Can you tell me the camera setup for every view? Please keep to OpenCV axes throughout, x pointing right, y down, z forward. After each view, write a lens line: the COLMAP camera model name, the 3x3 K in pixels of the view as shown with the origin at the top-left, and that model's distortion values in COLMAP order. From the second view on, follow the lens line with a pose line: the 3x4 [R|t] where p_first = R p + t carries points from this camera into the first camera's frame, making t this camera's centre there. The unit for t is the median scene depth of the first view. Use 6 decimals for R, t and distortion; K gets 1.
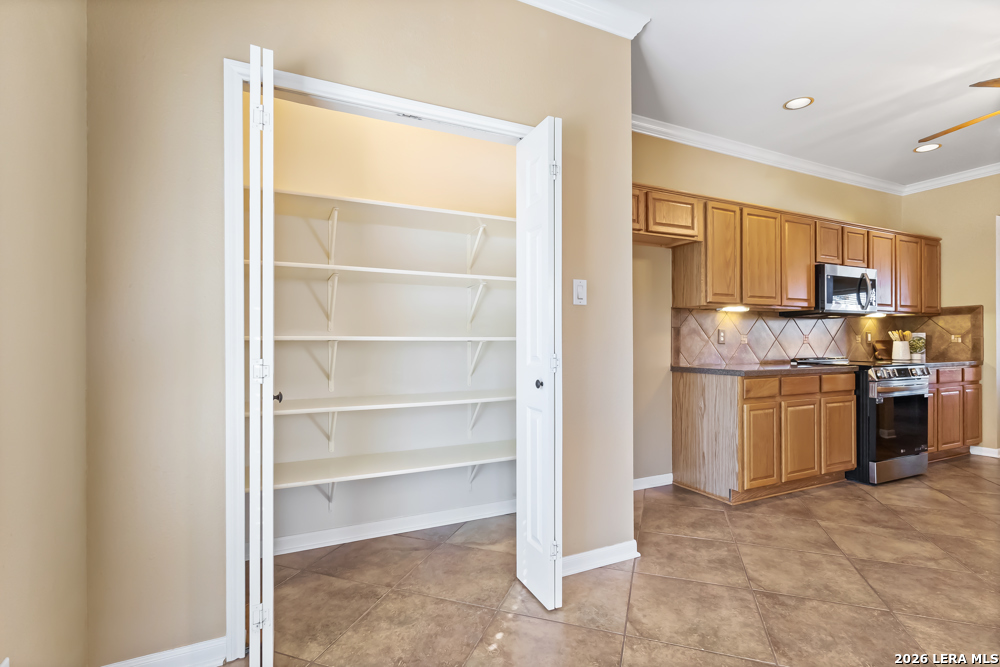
lens RADIAL K [[466.4, 0, 504.3], [0, 466.4, 337.6], [0, 0, 1]] dist [0.008489, -0.000939]
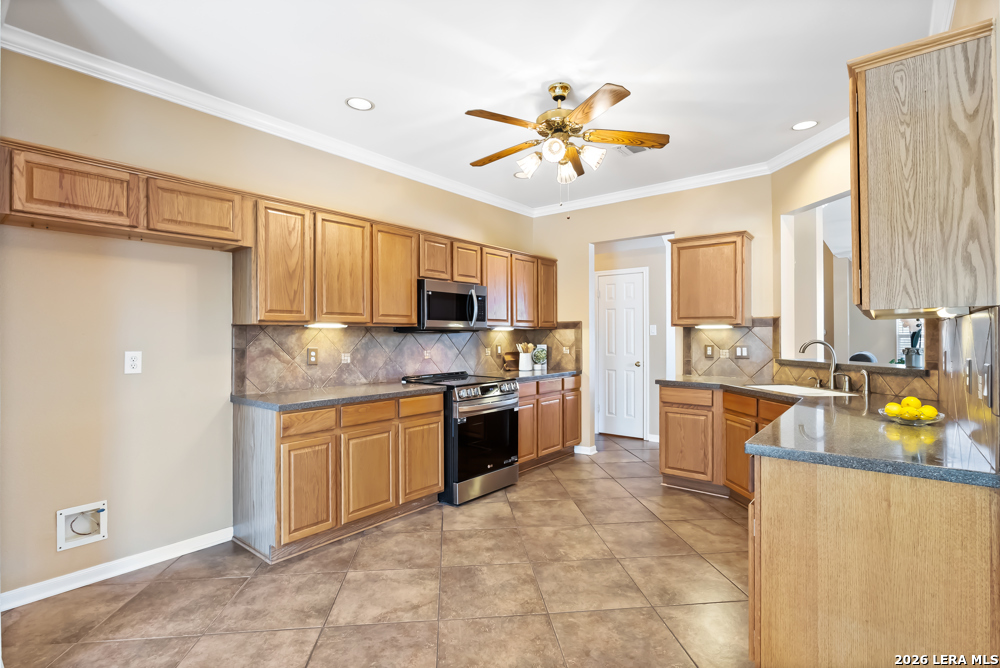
lens RADIAL K [[486.0, 0, 495.4], [0, 486.0, 331.8], [0, 0, 1]] dist [-0.002379, 0.000675]
pose [[0.905983, 0.002265, 0.423308, 0.417504], [-0.001367, 0.999996, -0.002424, -0.050102], [-0.423312, 0.001617, 0.905983, 0.034059]]
